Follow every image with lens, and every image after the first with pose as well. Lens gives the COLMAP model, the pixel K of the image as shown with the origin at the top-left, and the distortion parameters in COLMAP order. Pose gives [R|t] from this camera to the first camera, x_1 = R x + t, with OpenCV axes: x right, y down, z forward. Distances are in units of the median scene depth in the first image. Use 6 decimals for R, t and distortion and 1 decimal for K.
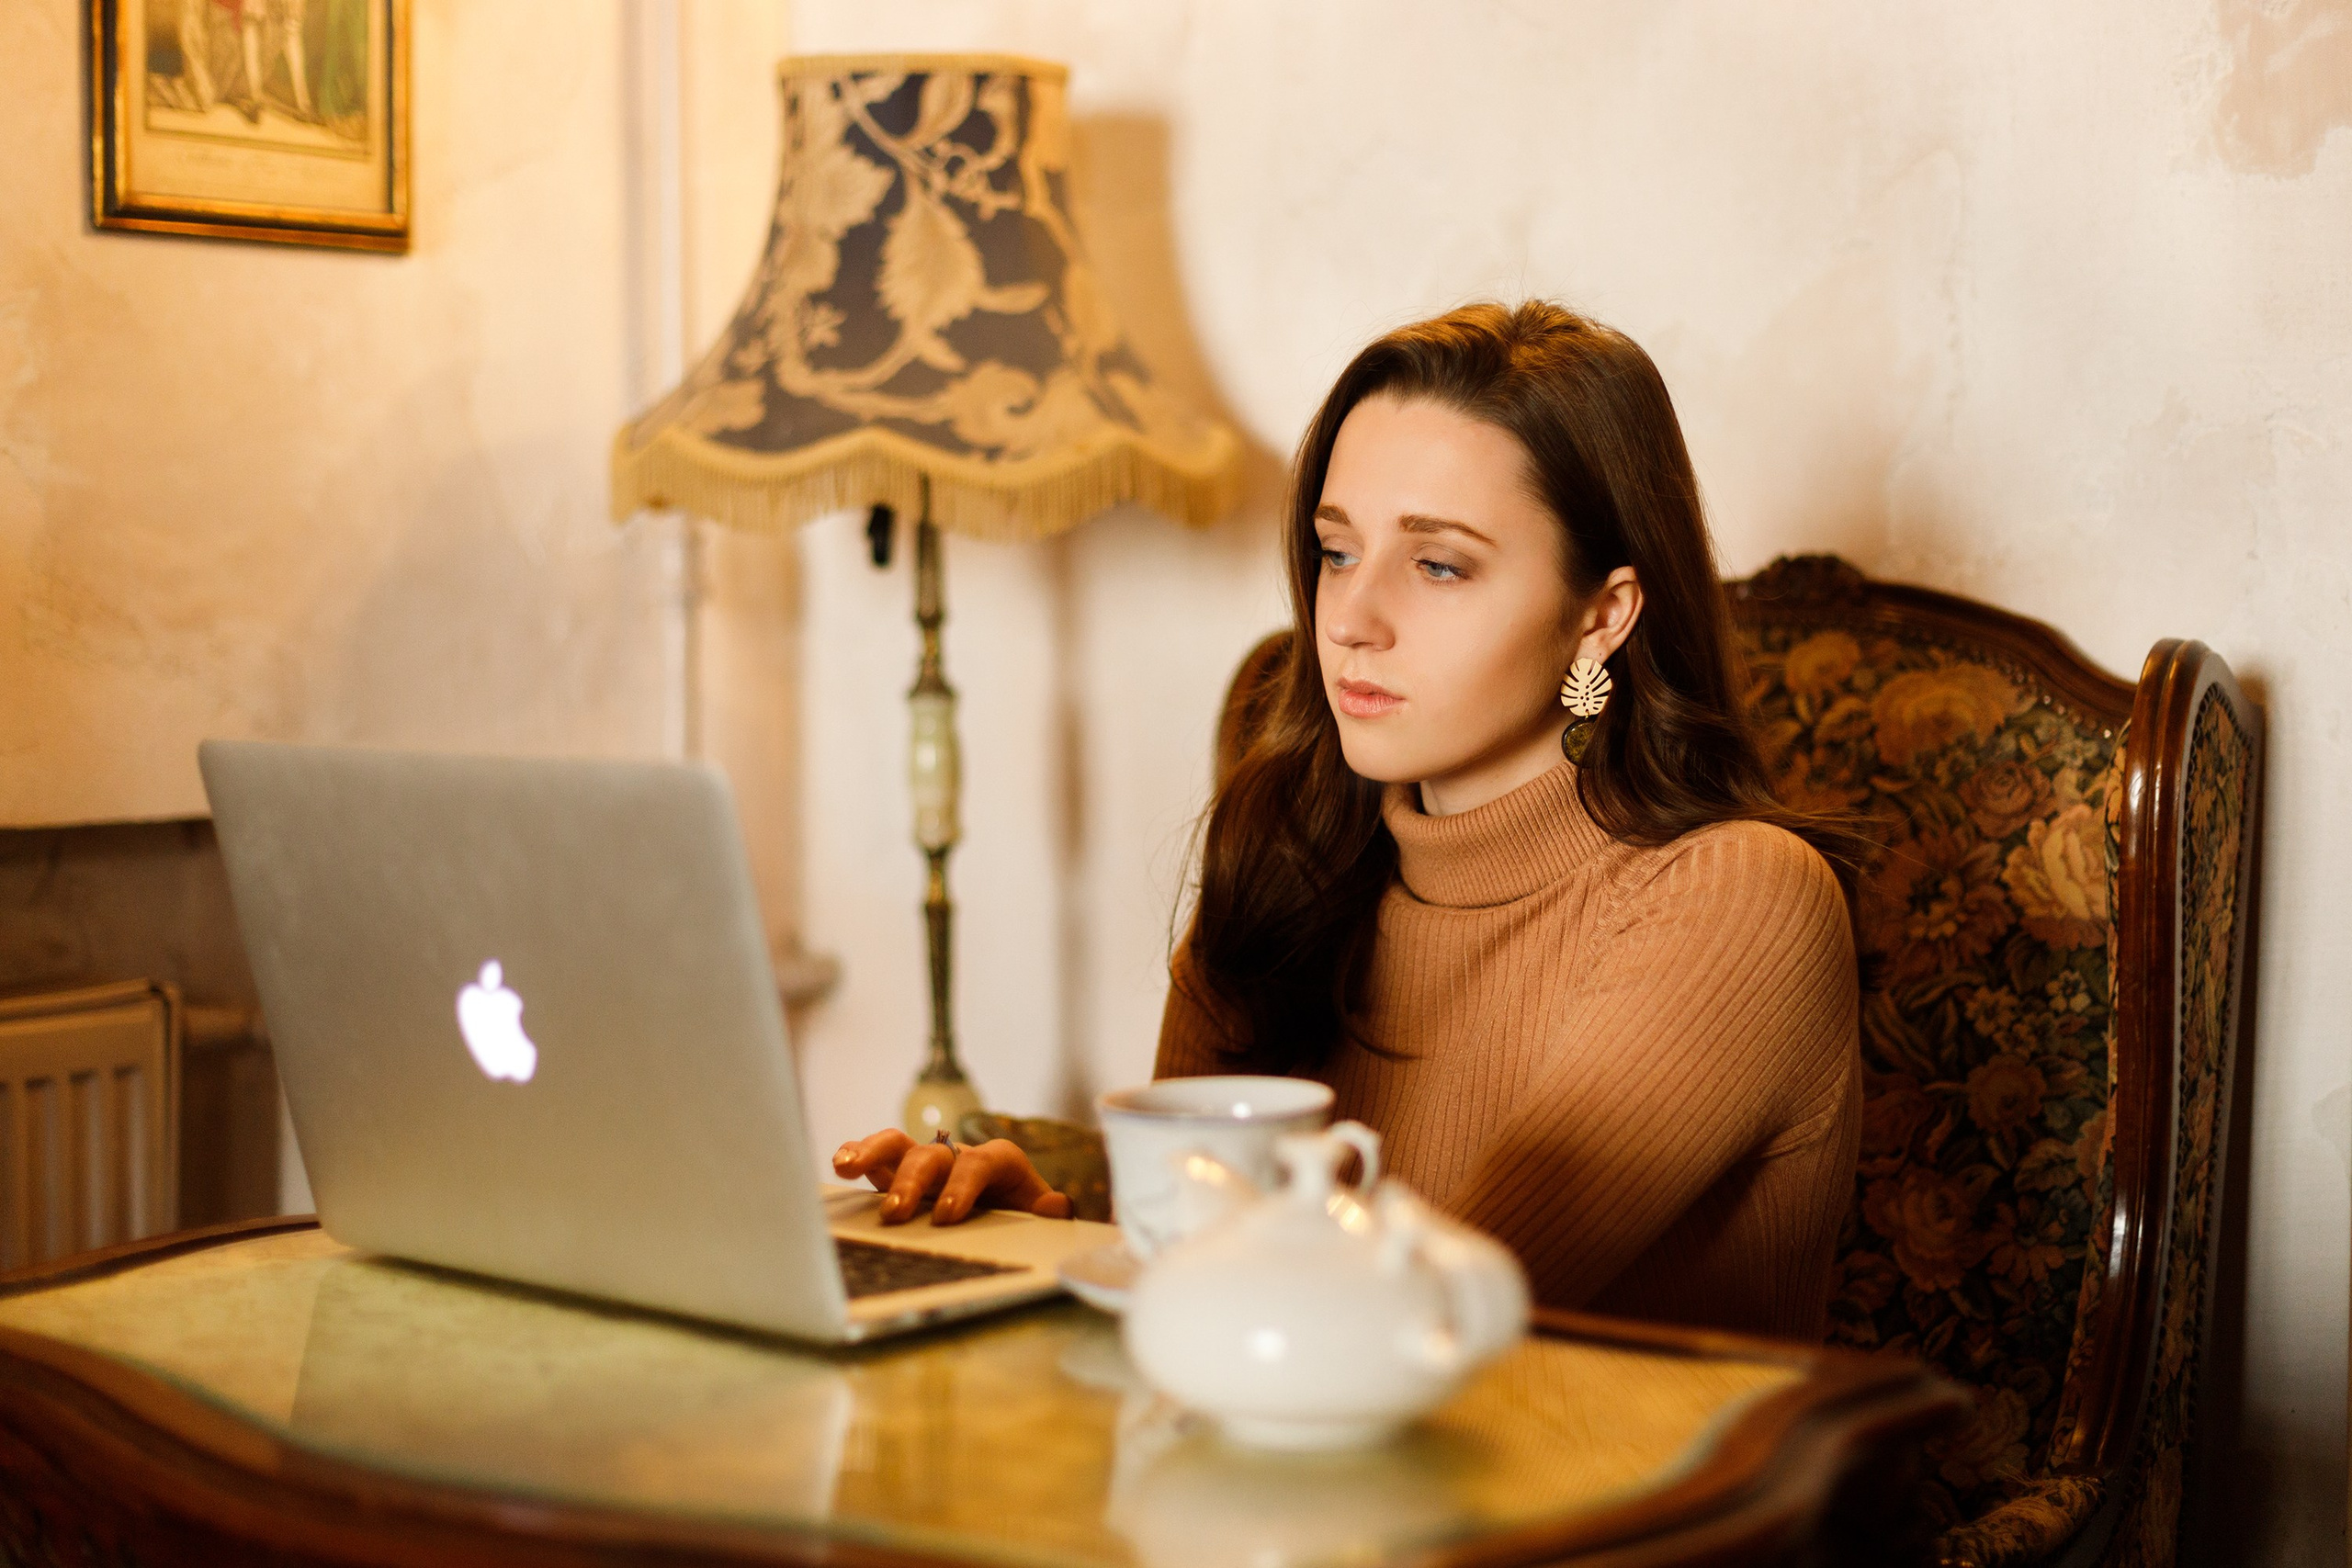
lens RADIAL K [[3490.0, 0, 1171.2], [0, 3490.0, 757.5], [0, 0, 1]] dist [0.004273, -0.127734]
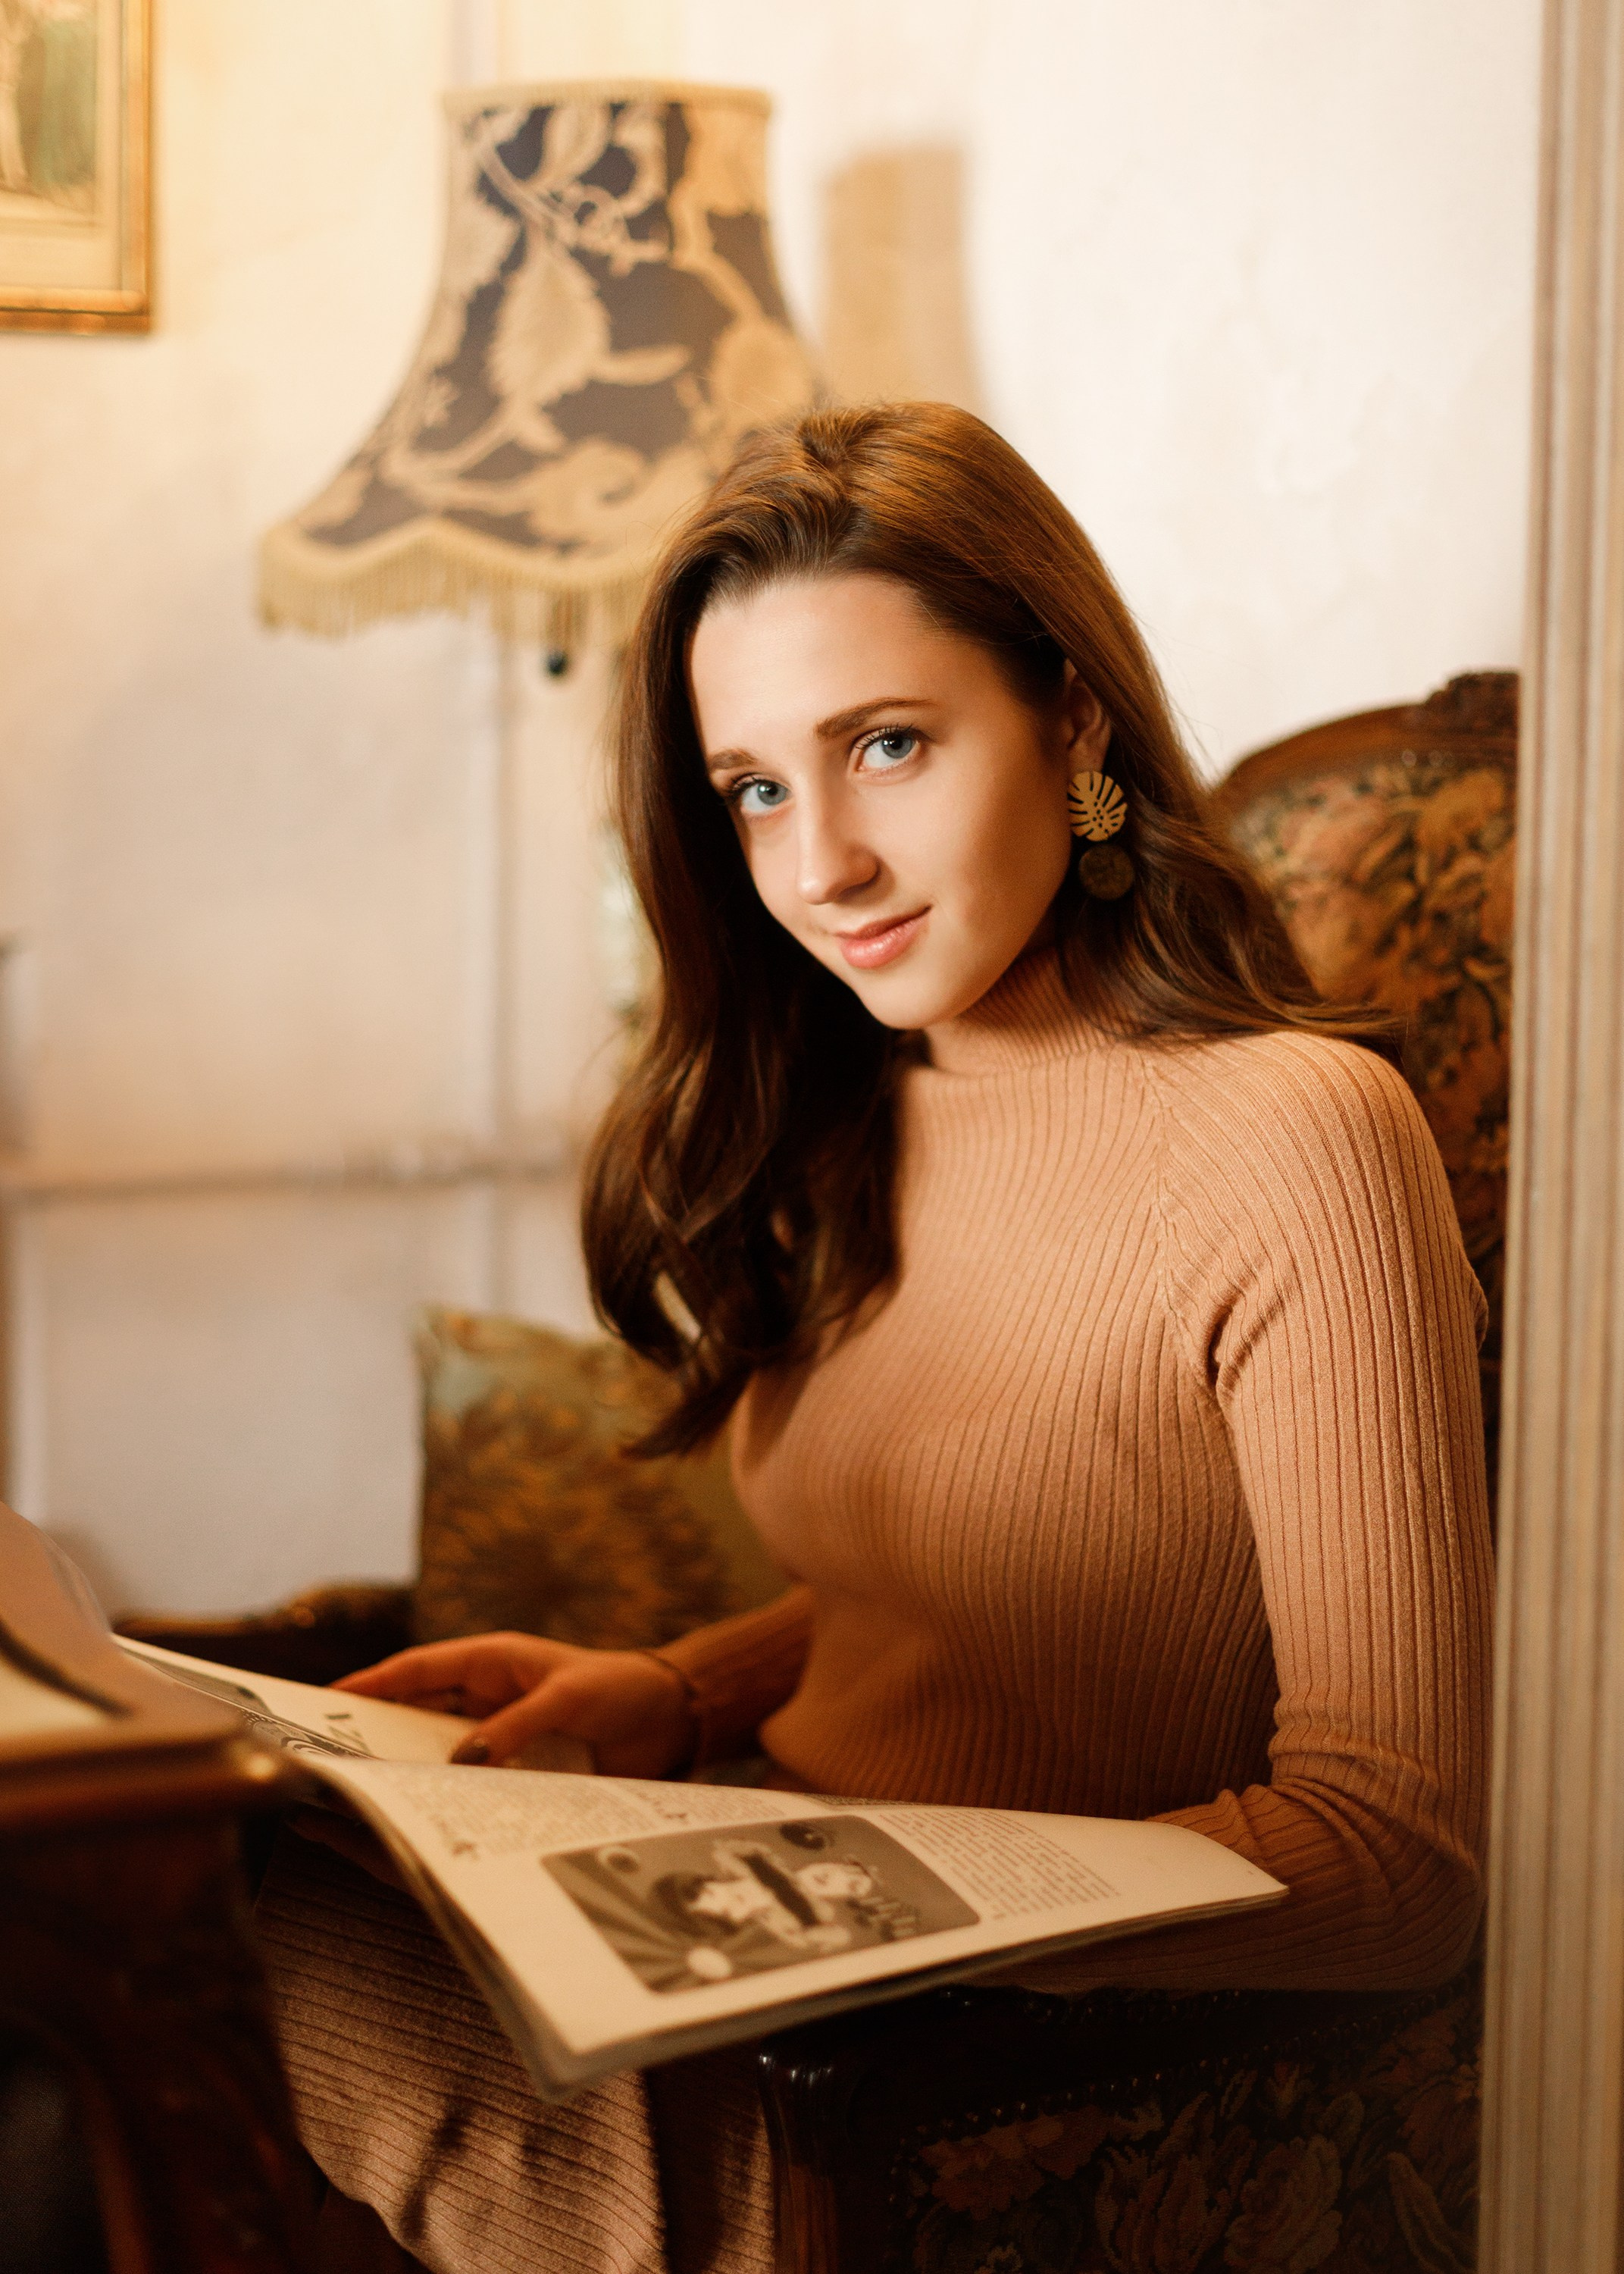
lens RADIAL K [[3746.3, 0, 809.6], [0, 3746.3, 1056.1], [0, 0, 1]] dist [-0.025317, -0.064975]
pose [[0.926311, 0.042665, -0.374335, 0.345743], [-0.025953, 0.998433, 0.049575, -0.009531], [0.375864, -0.036207, 0.925967, 0.162964]]
